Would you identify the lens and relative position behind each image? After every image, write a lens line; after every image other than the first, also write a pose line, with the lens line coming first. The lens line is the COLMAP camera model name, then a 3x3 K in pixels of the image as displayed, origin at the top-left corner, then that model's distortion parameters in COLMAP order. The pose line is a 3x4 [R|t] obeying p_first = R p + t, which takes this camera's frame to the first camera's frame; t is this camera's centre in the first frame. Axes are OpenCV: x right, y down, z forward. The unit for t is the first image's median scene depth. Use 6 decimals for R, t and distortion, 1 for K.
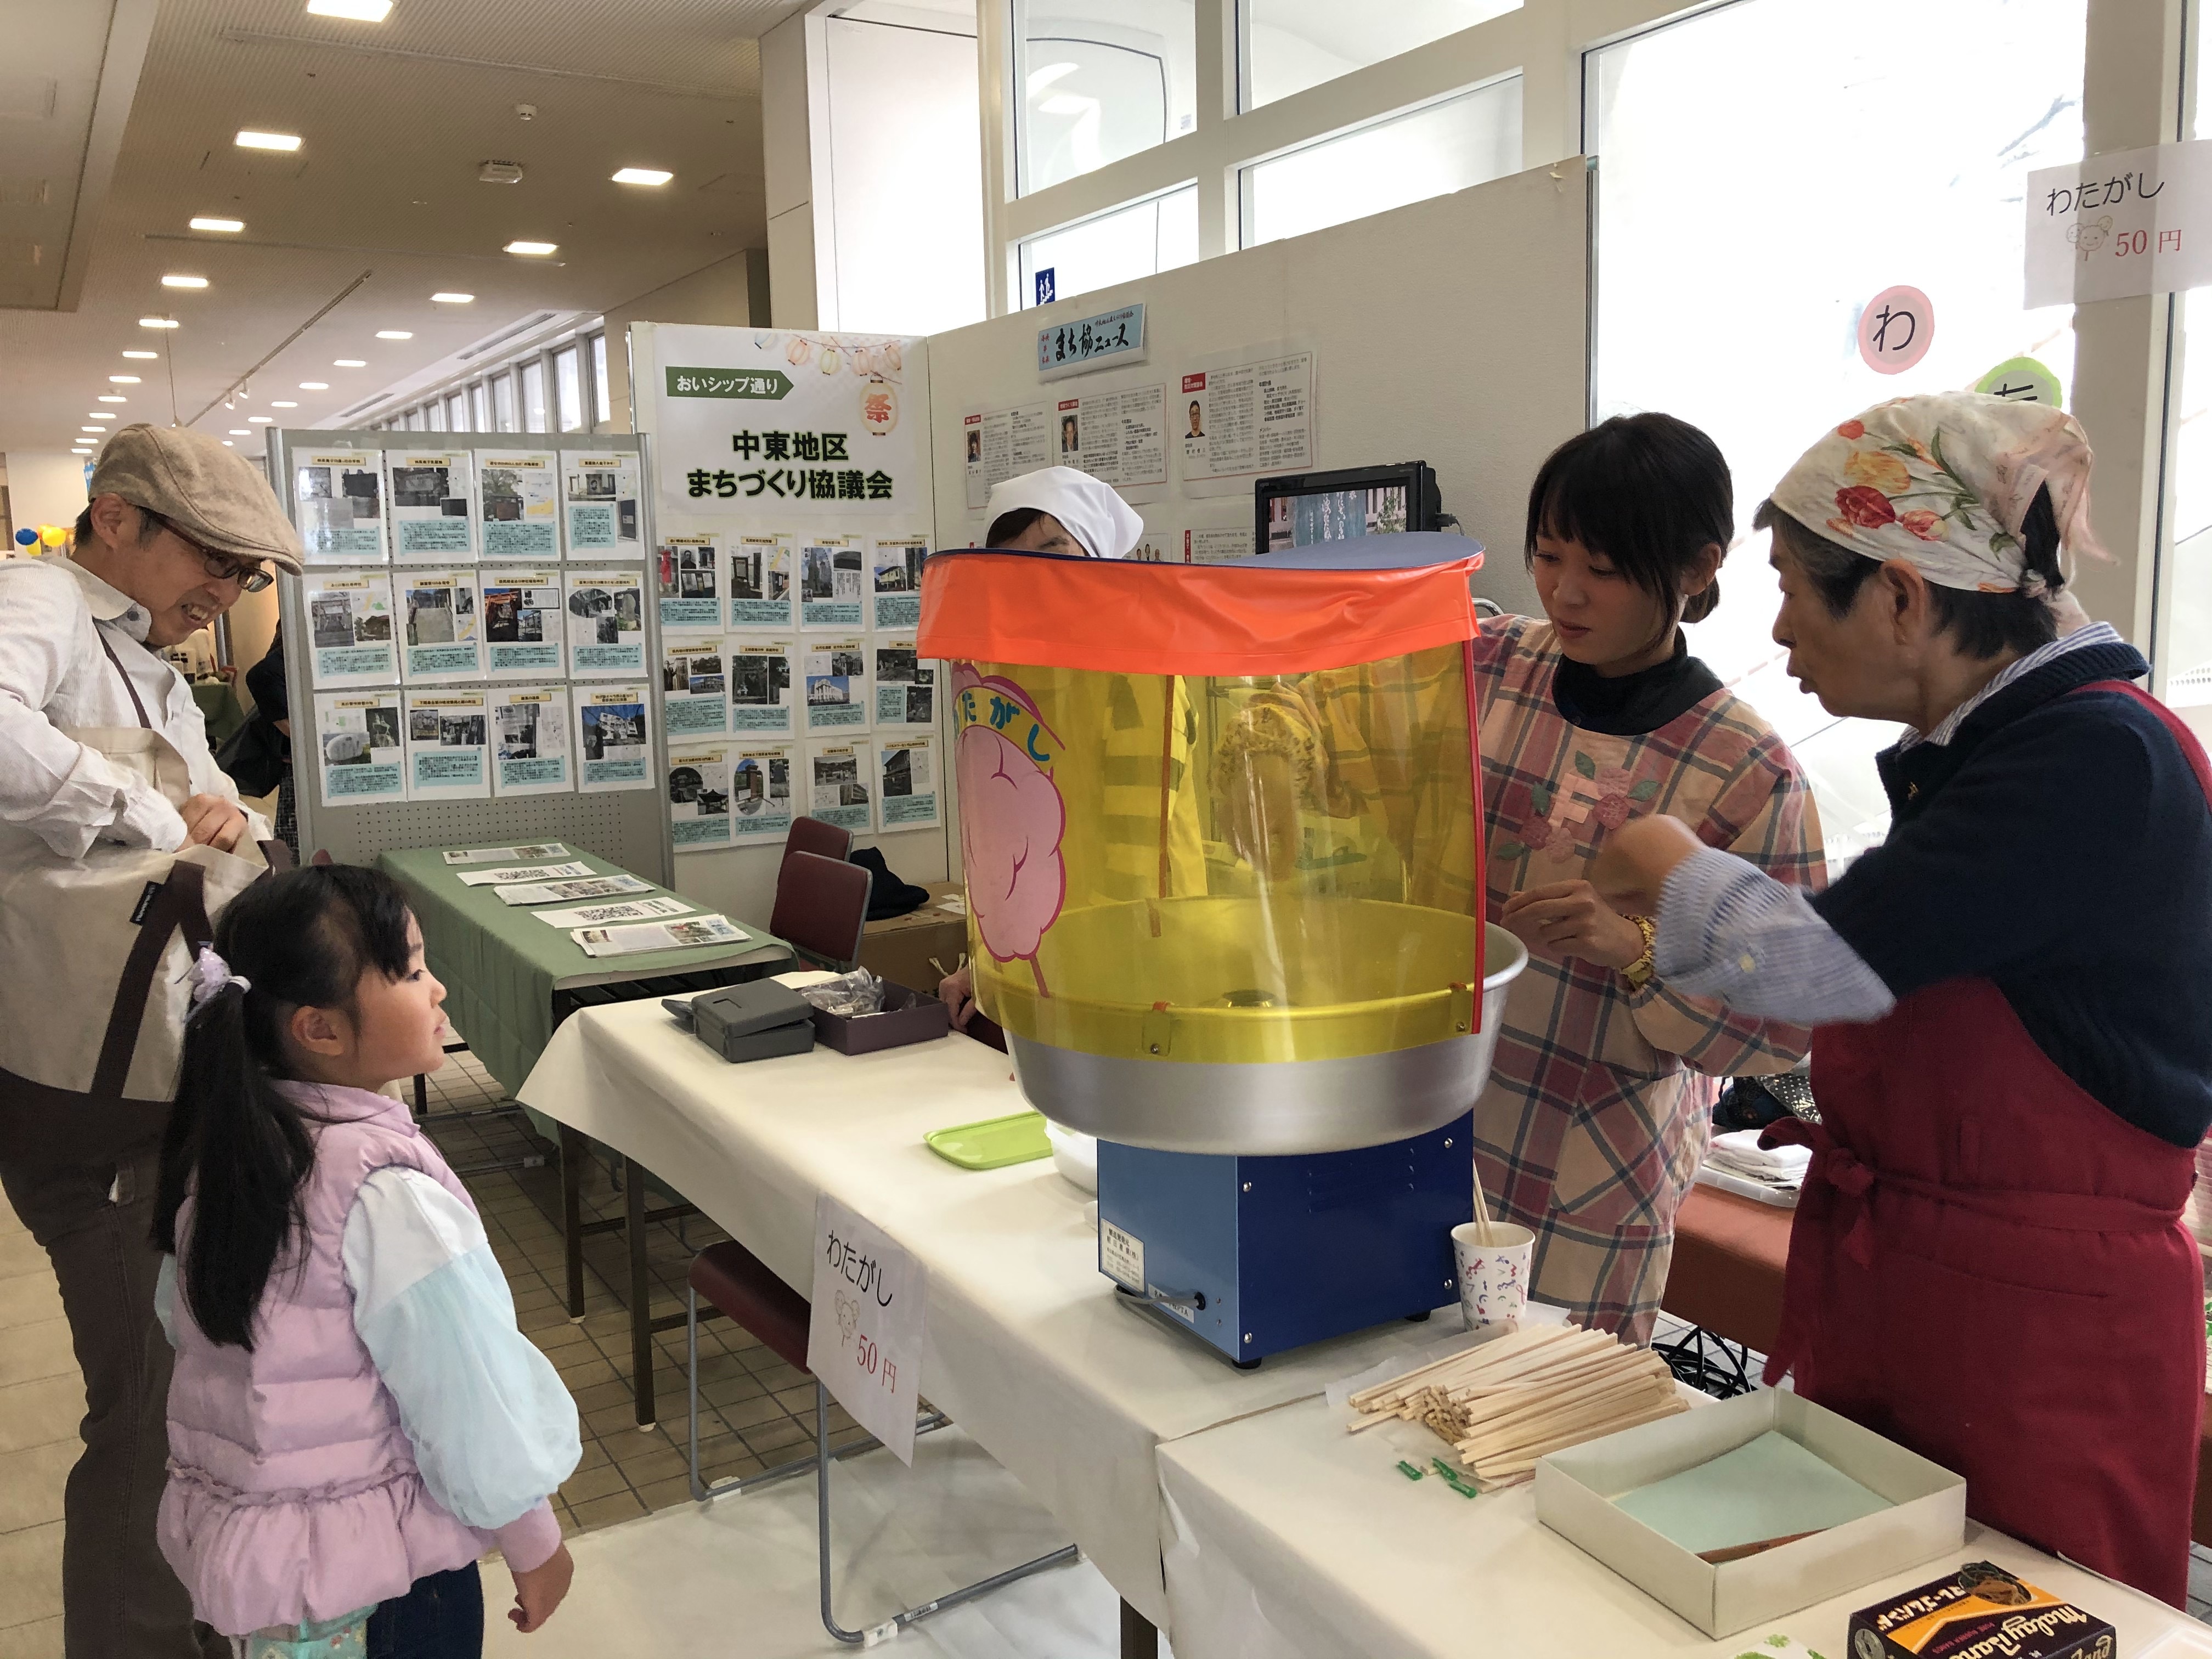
lens RADIAL K [[1796.4, 0, 1118.9], [0, 1796.4, 816.4], [0, 0, 1]] dist [0.026366, -0.022366]
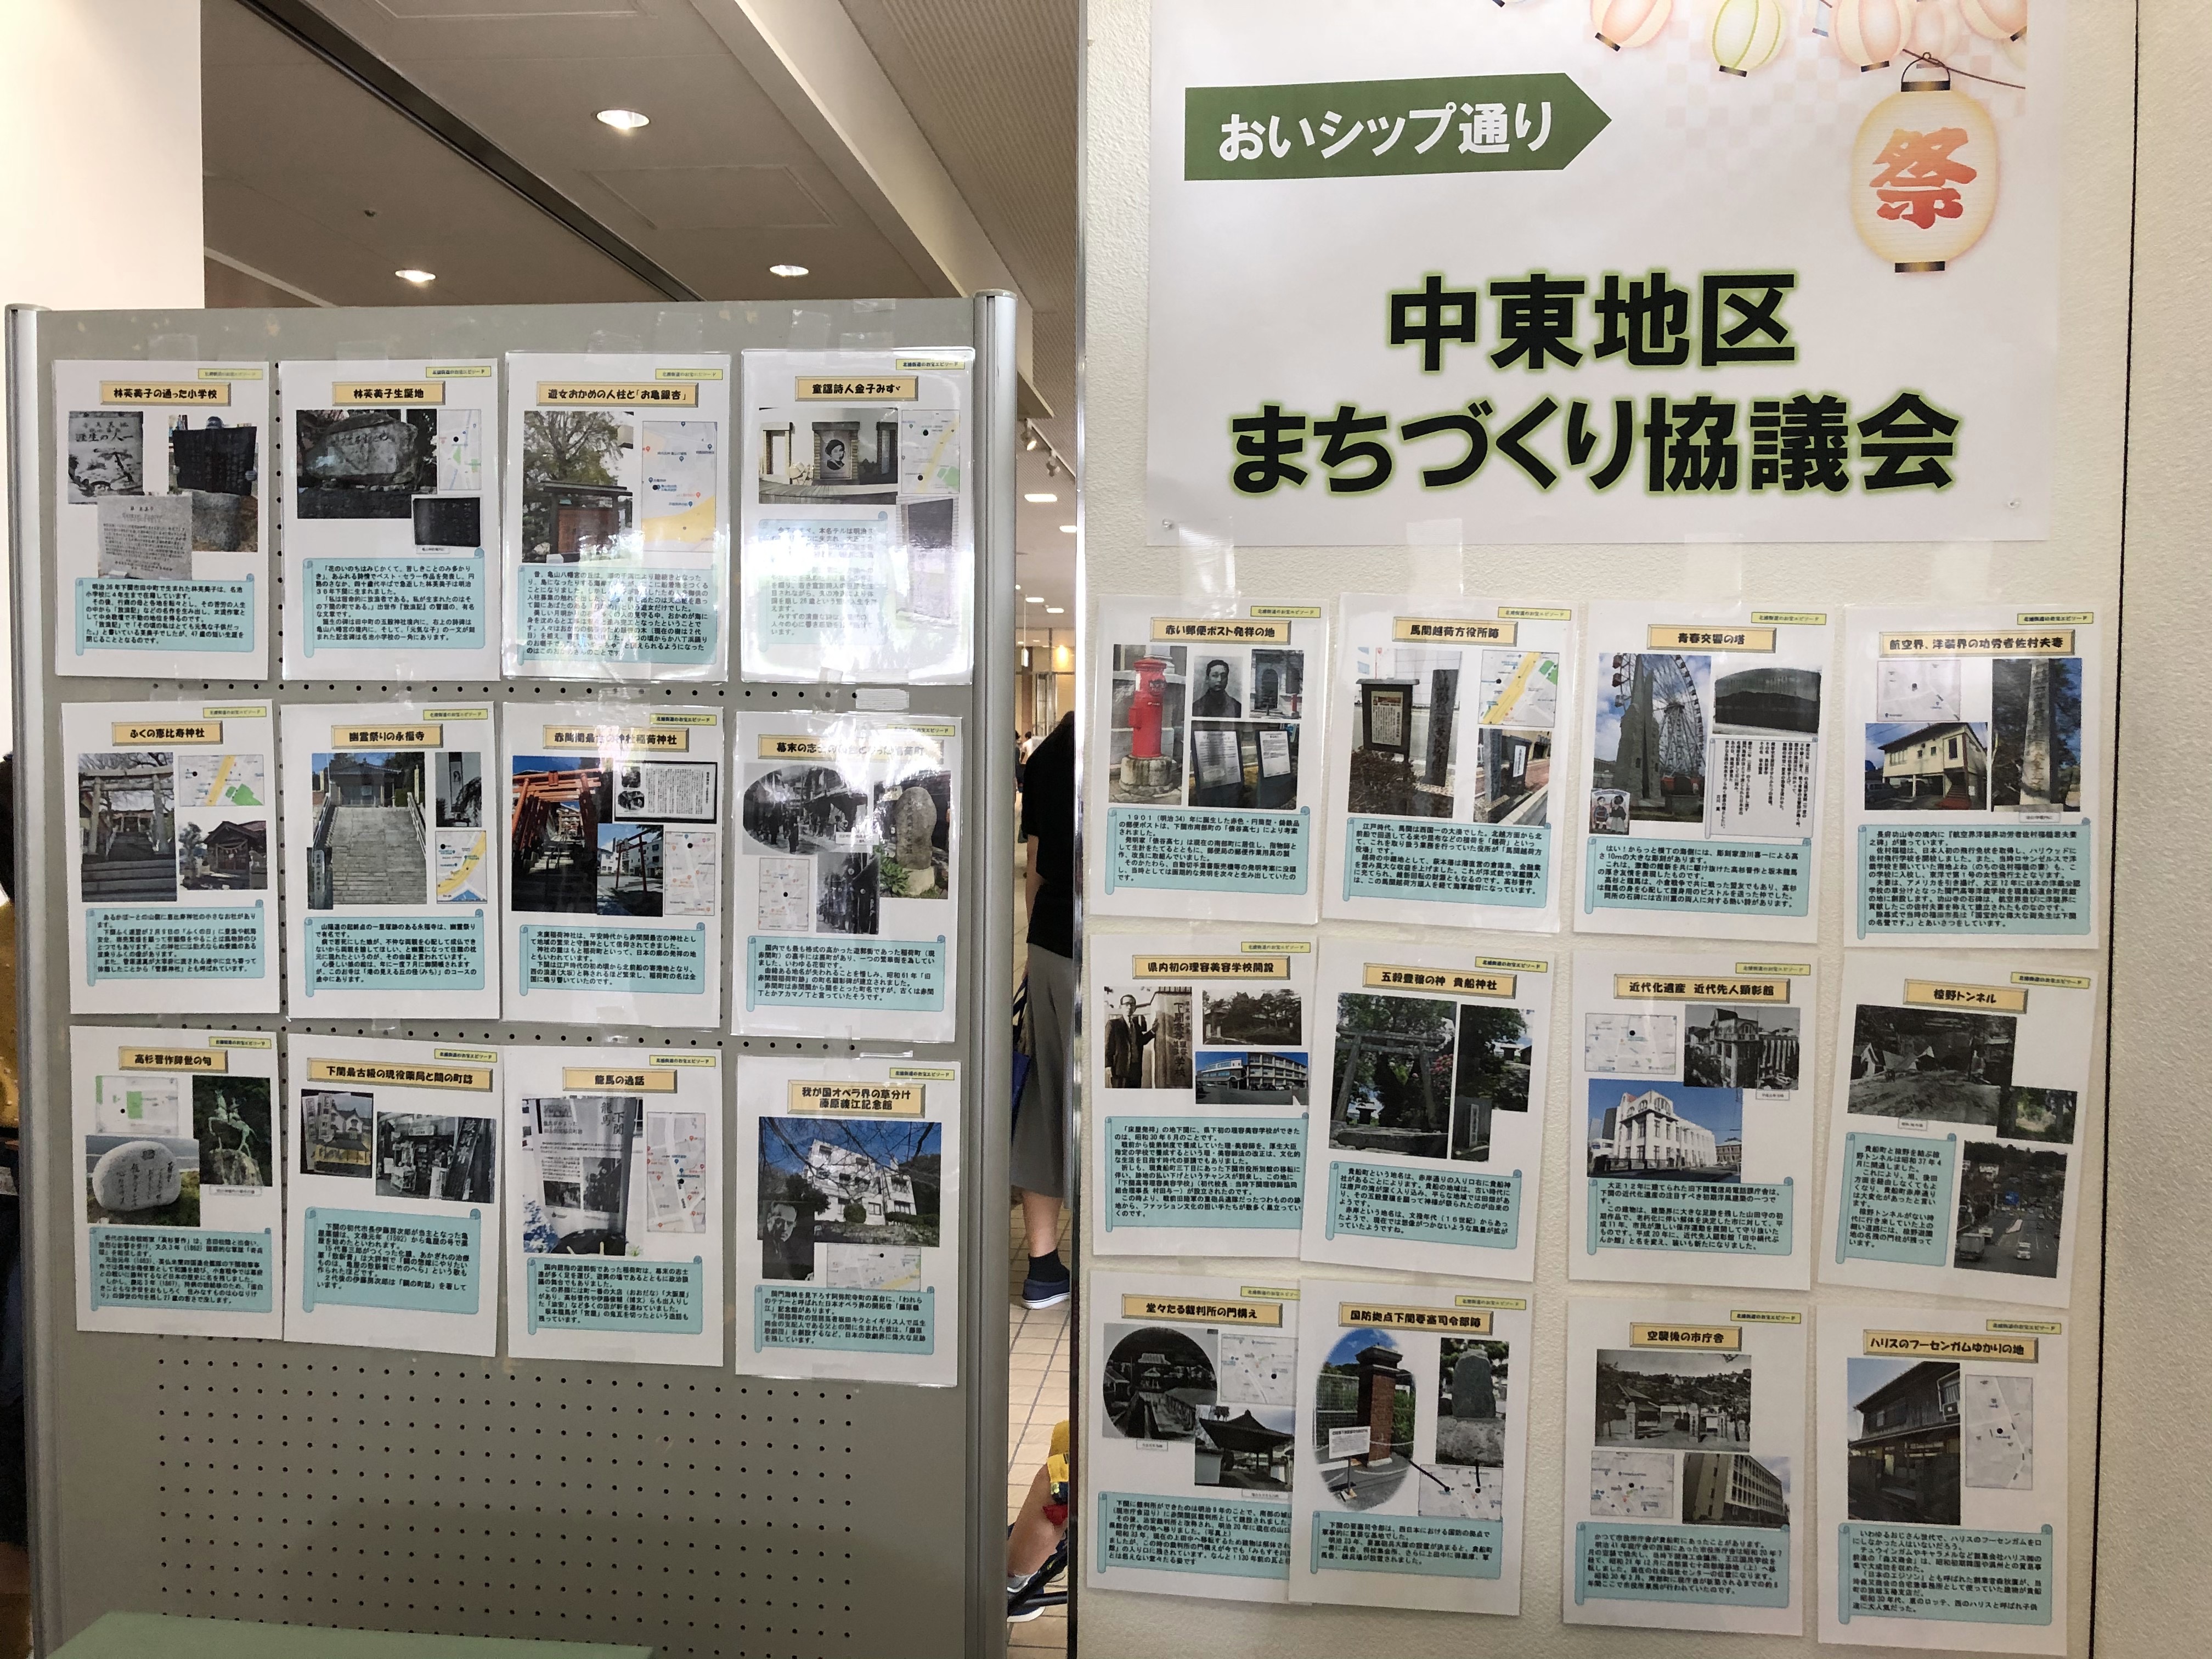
lens RADIAL K [[1796.4, 0, 1082.5], [0, 1796.4, 796.6], [0, 0, 1]] dist [0.026366, -0.022366]
pose [[0.811520, 0.052836, -0.581931, -0.072703], [-0.103643, 0.993128, -0.054363, -0.103749], [0.575060, 0.104430, 0.811419, 0.730656]]
